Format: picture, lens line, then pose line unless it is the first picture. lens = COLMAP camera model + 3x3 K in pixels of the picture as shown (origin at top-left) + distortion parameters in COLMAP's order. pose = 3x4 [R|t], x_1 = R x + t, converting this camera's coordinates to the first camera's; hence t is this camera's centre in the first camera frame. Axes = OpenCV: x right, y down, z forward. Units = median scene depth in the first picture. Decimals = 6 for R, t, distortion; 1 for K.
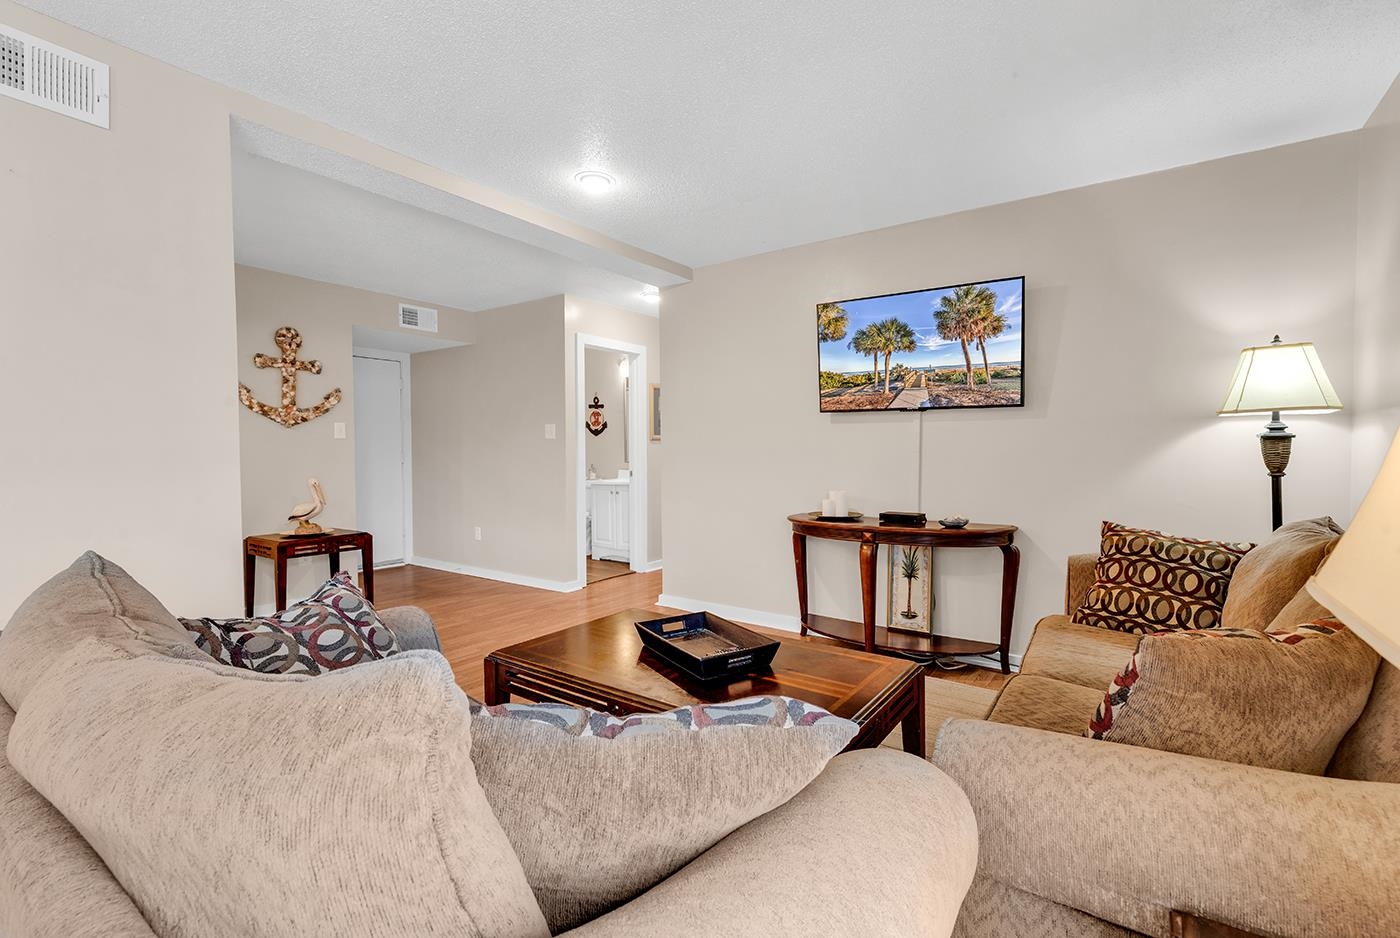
lens RADIAL K [[634.7, 0, 701.4], [0, 634.7, 472.2], [0, 0, 1]] dist [0.004413, -0.002363]
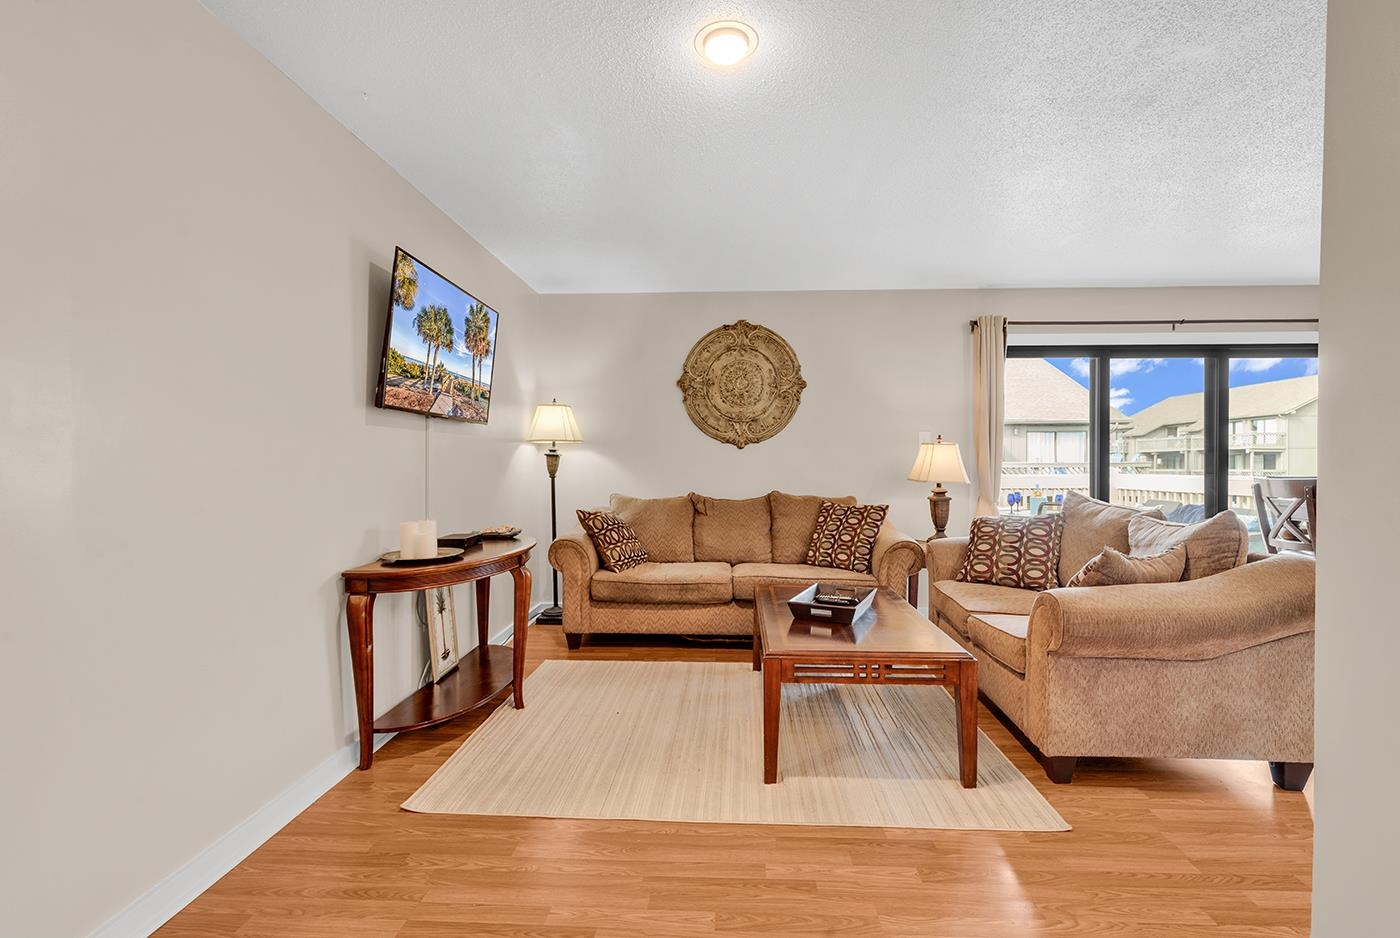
lens RADIAL K [[634.7, 0, 698.8], [0, 634.7, 467.1], [0, 0, 1]] dist [0.004413, -0.002363]
pose [[-0.534315, -0.003140, 0.845280, -0.623154], [0.036143, 0.998994, 0.026558, -0.042513], [-0.844512, 0.044741, -0.533664, 1.229709]]
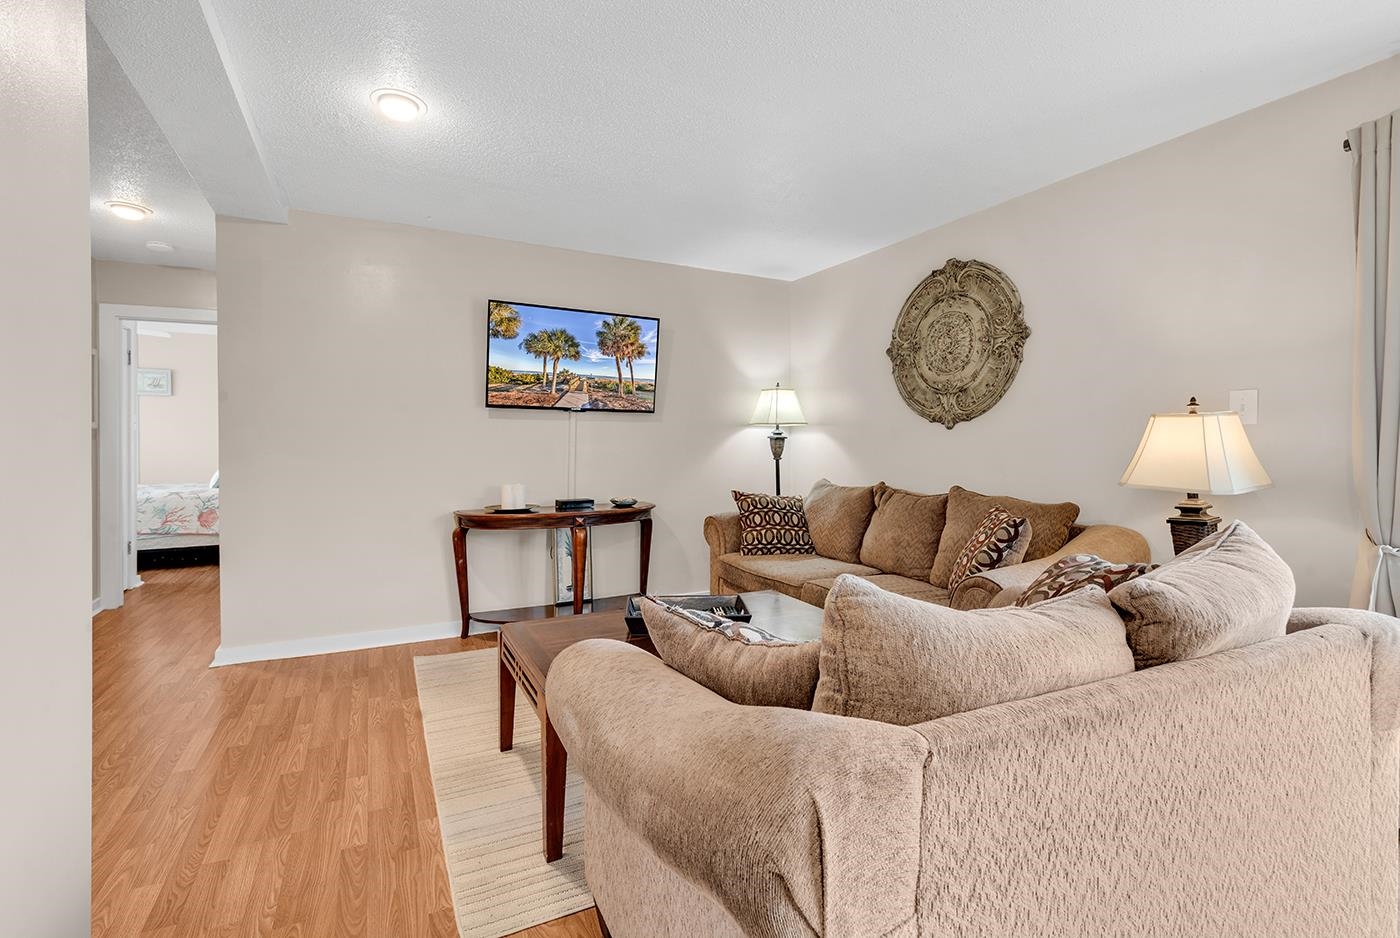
lens RADIAL K [[634.7, 0, 704.3], [0, 634.7, 442.1], [0, 0, 1]] dist [0.004413, -0.002363]
pose [[0.459872, 0.006384, 0.887962, -0.621932], [0.027074, 0.999408, -0.021206, -0.008465], [-0.887572, 0.033793, 0.459428, 0.268007]]
